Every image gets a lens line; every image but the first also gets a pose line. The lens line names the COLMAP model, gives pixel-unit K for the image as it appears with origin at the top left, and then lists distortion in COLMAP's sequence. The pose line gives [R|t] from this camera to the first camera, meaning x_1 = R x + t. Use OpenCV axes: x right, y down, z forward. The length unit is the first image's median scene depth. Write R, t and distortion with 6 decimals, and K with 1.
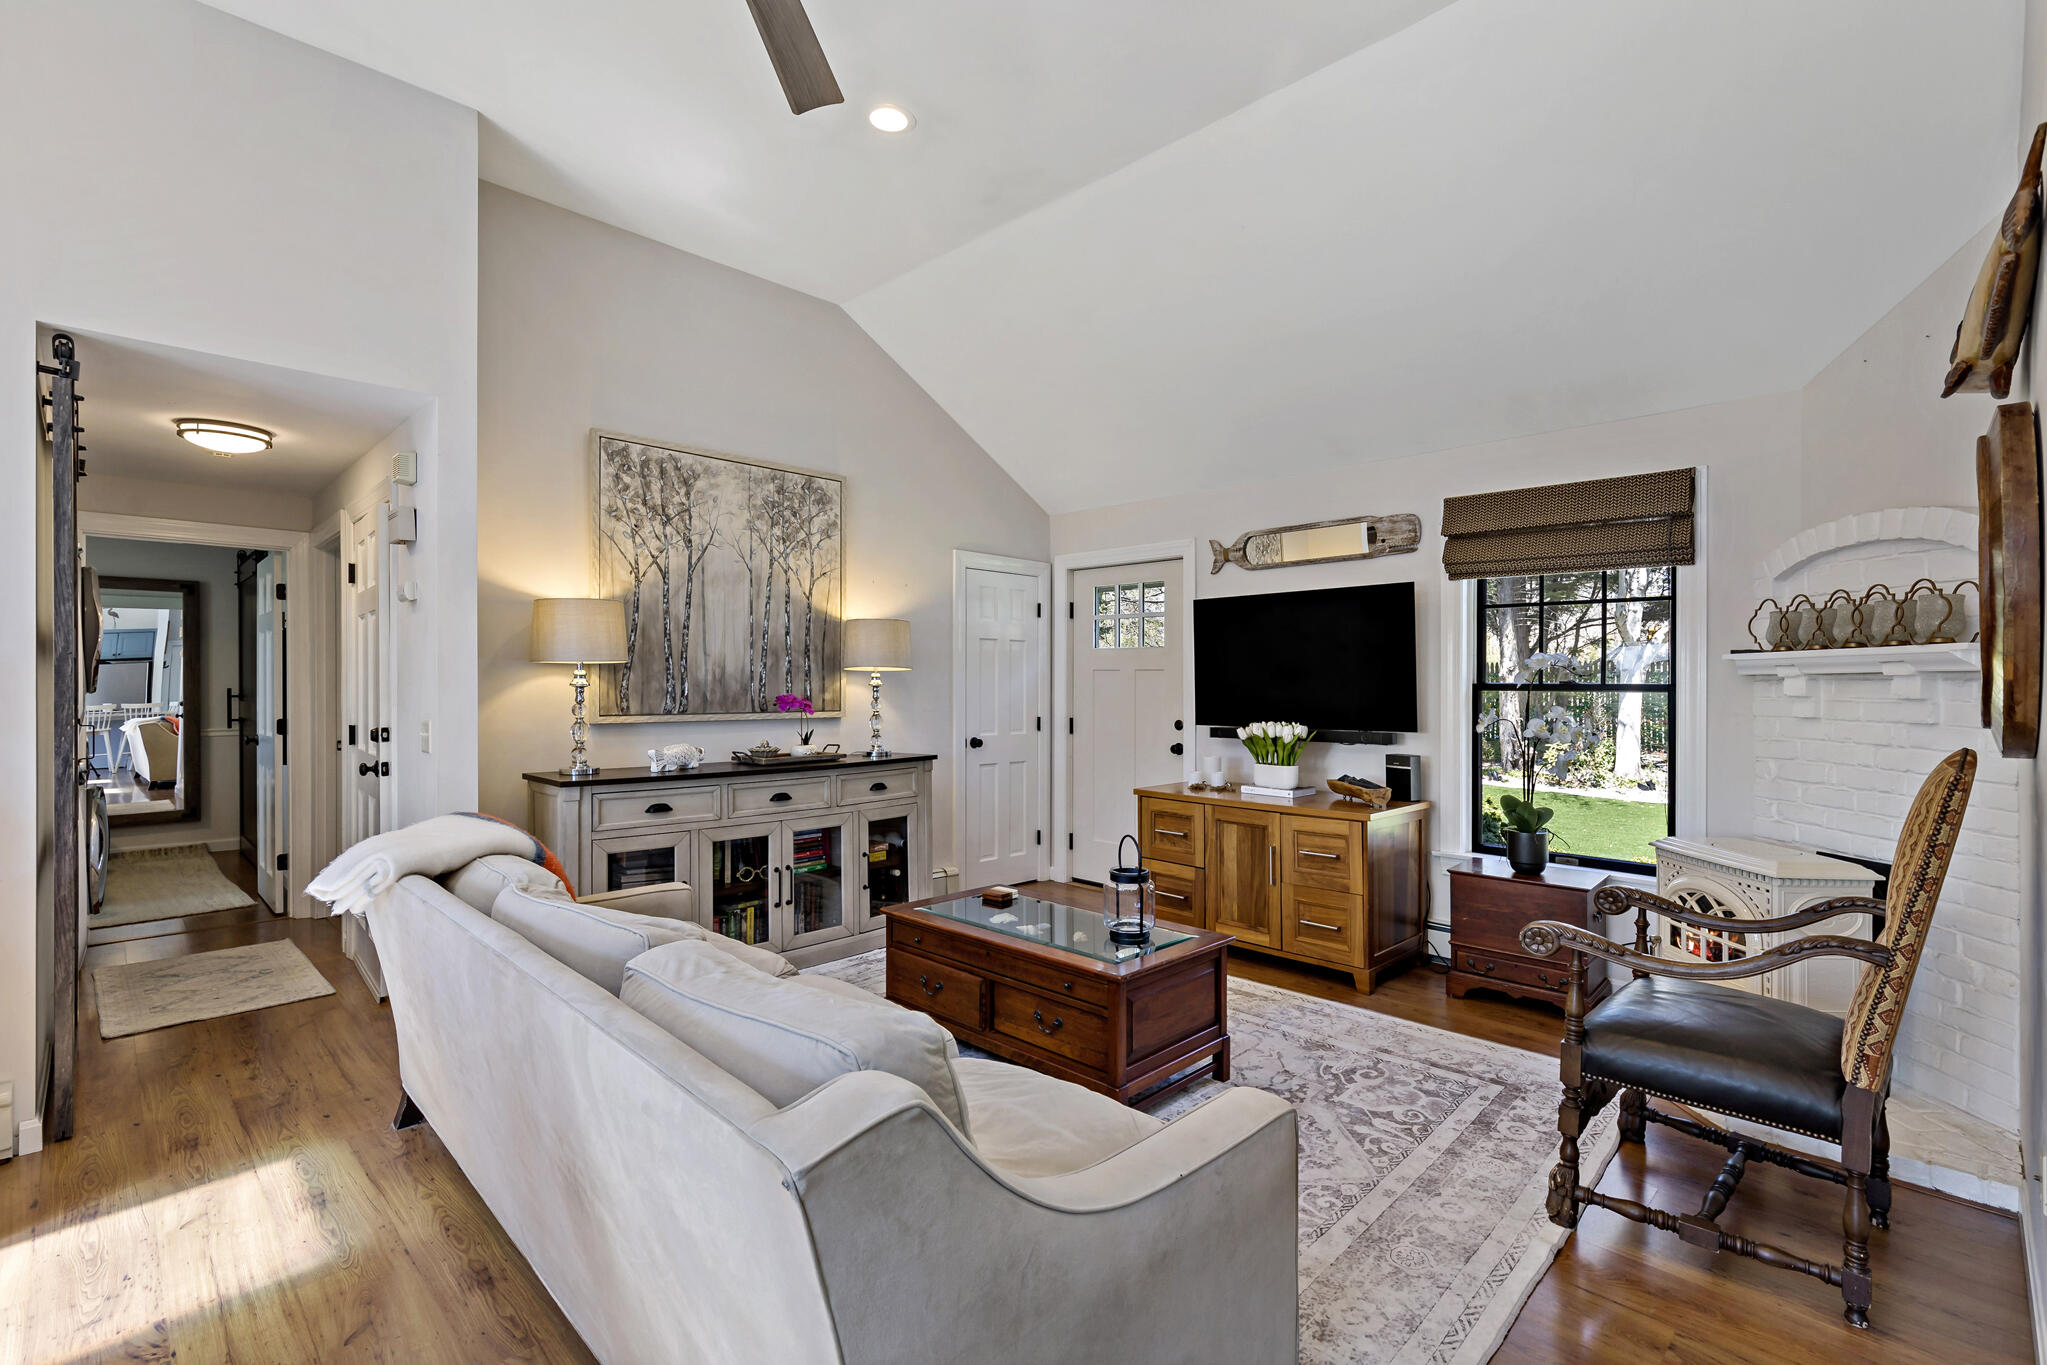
lens RADIAL K [[931.3, 0, 1052.3], [0, 931.3, 684.9], [0, 0, 1]] dist [0.000457, 0.000488]
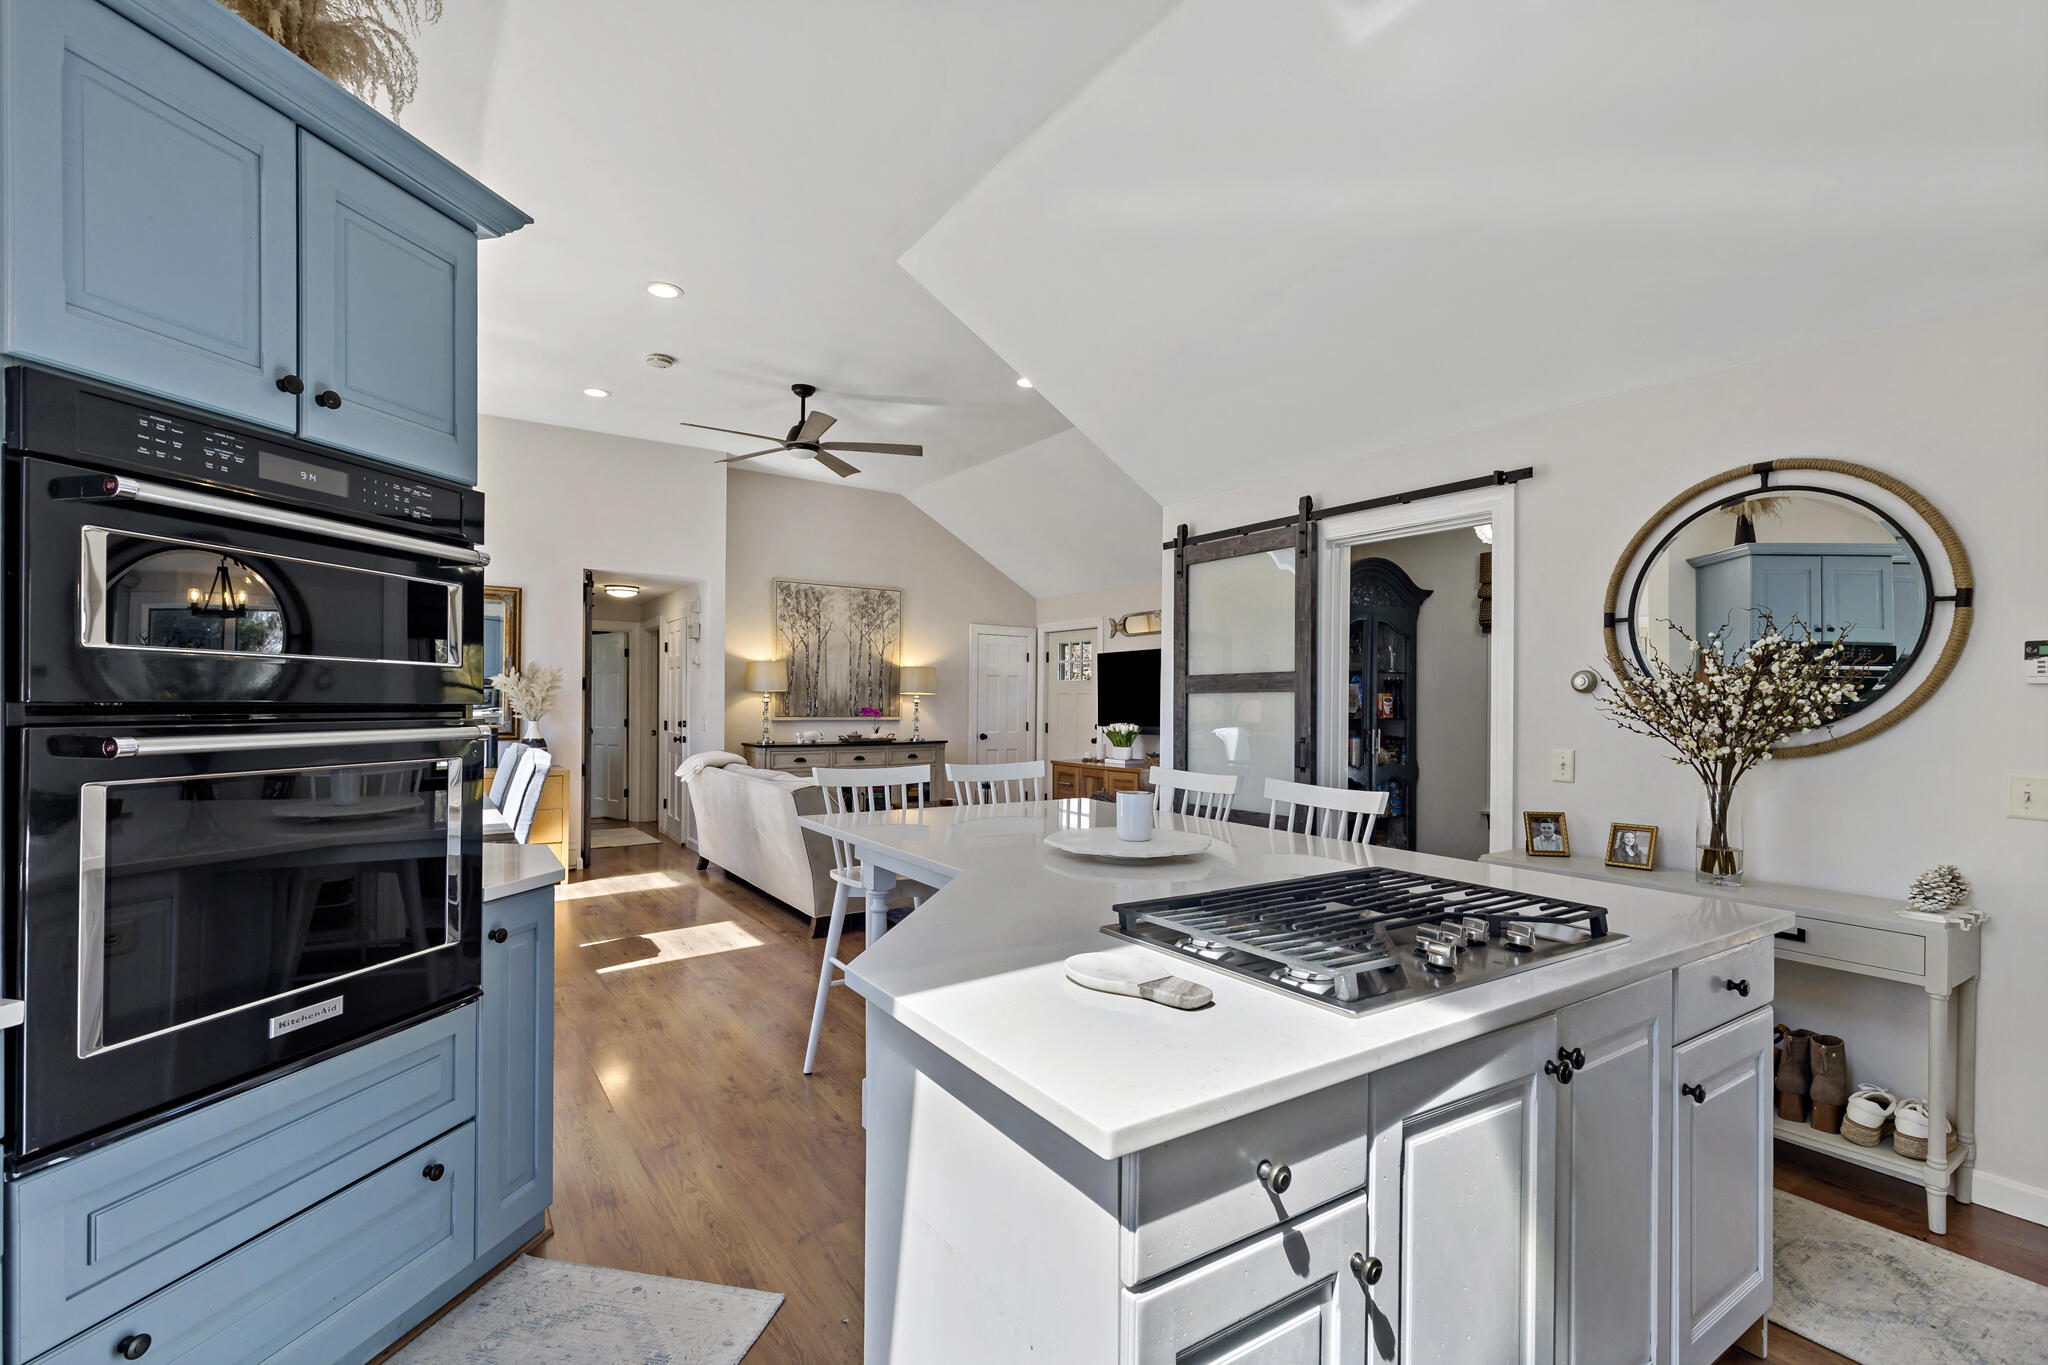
lens RADIAL K [[931.7, 0, 1032.2], [0, 931.7, 691.4], [0, 0, 1]] dist [0.000457, 0.000488]
pose [[0.978247, 0.000211, -0.207444, 0.474052], [-0.003356, 0.999885, -0.014812, 0.005784], [0.207417, 0.015186, 0.978135, -0.858423]]
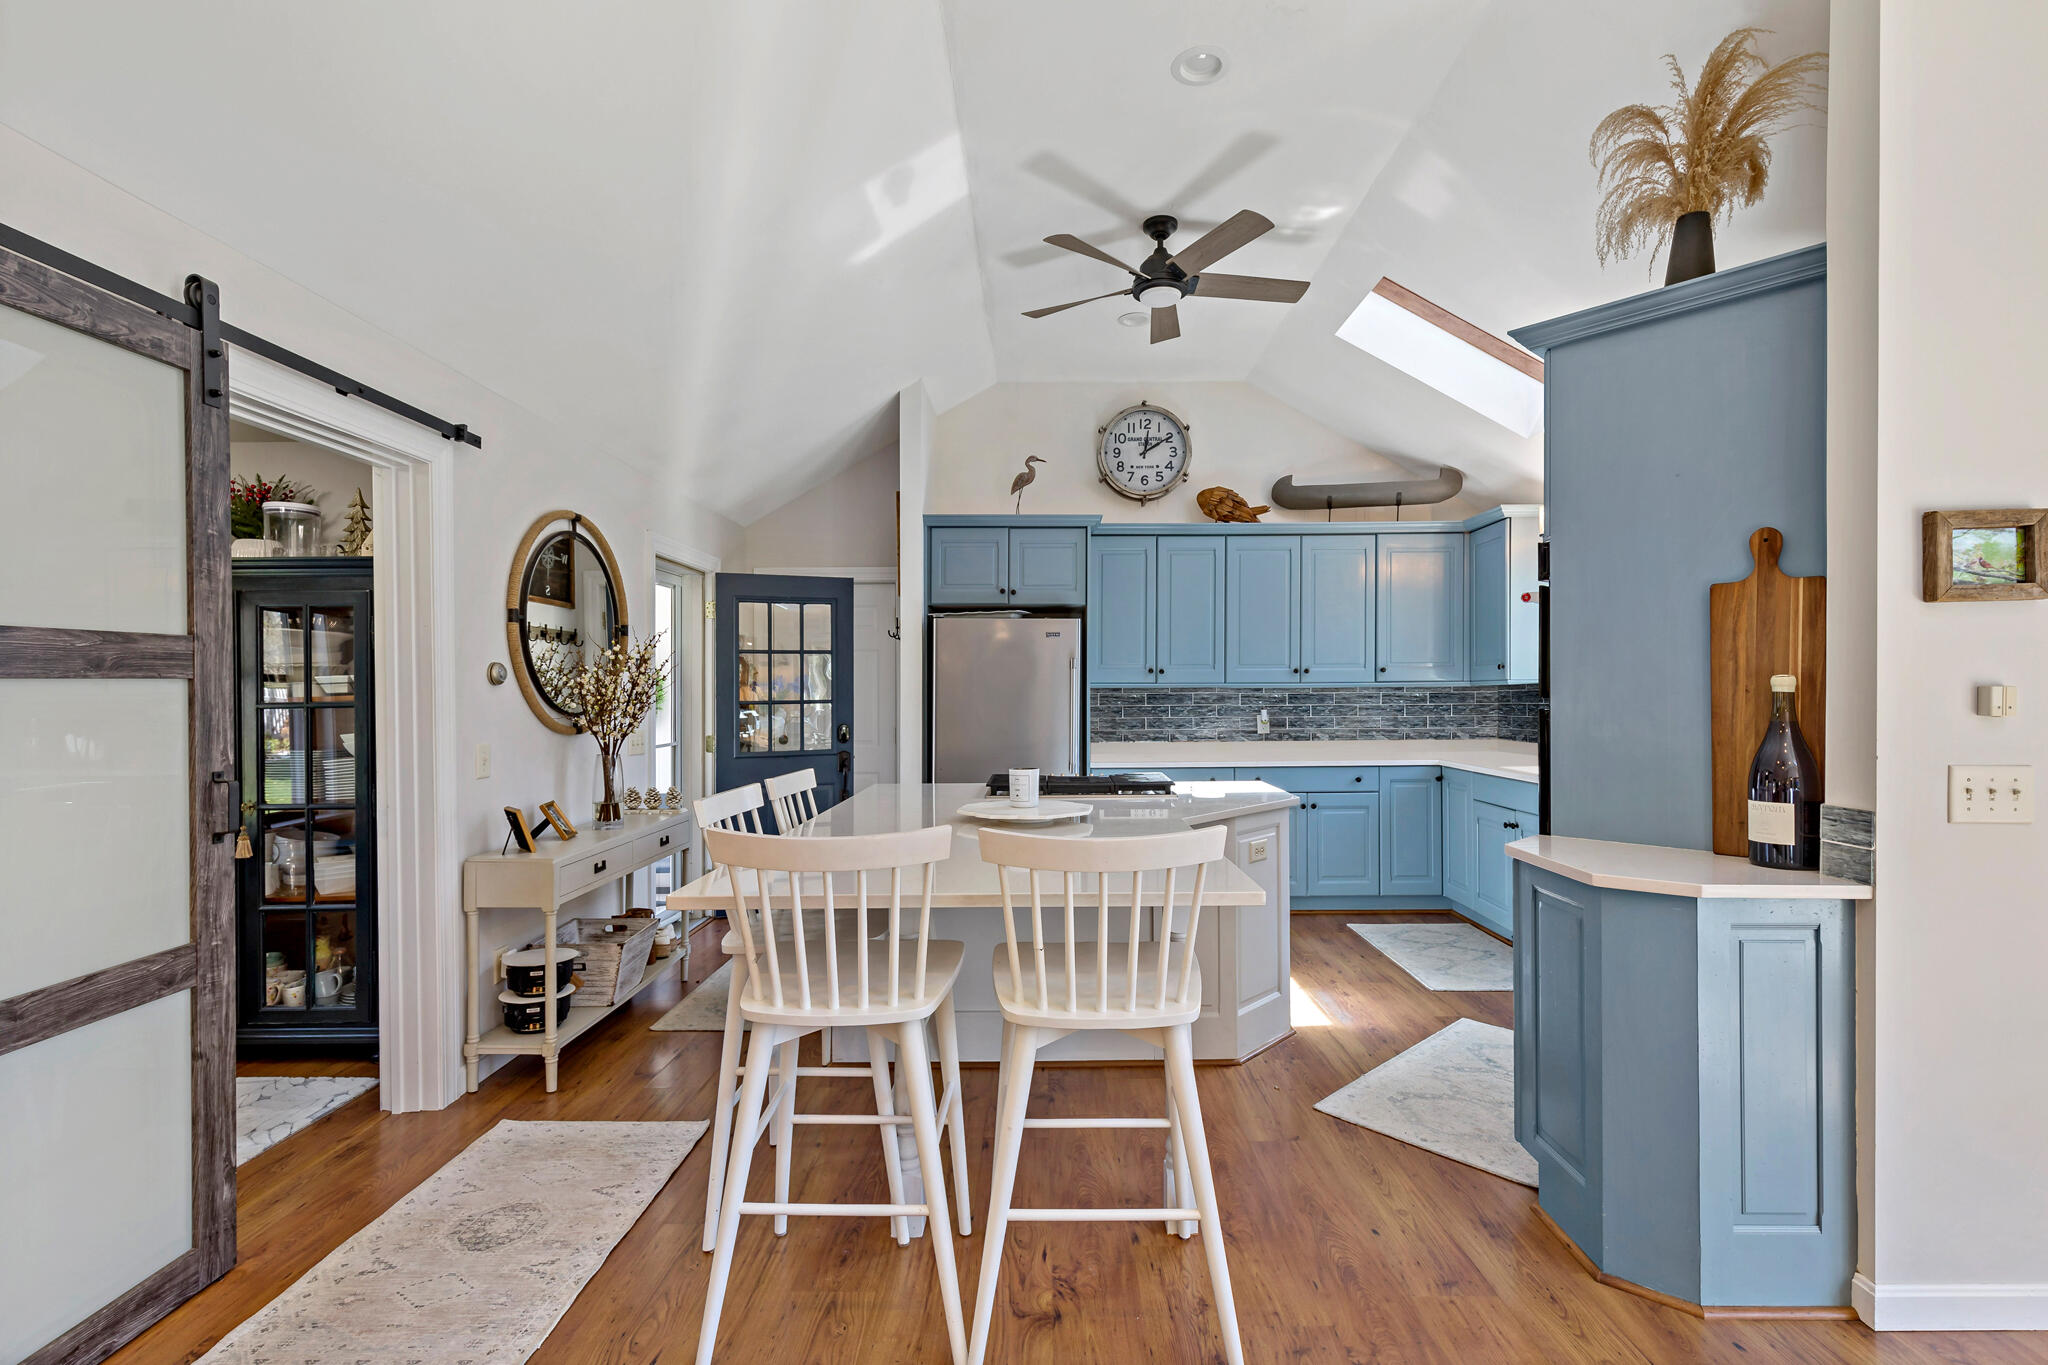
lens RADIAL K [[931.7, 0, 1036.9], [0, 931.7, 688.1], [0, 0, 1]] dist [0.000457, 0.000488]
pose [[-0.690434, 0.003143, 0.723389, -0.100690], [0.009248, 0.999947, 0.004482, -0.002971], [-0.723337, 0.009784, -0.690426, 0.199083]]
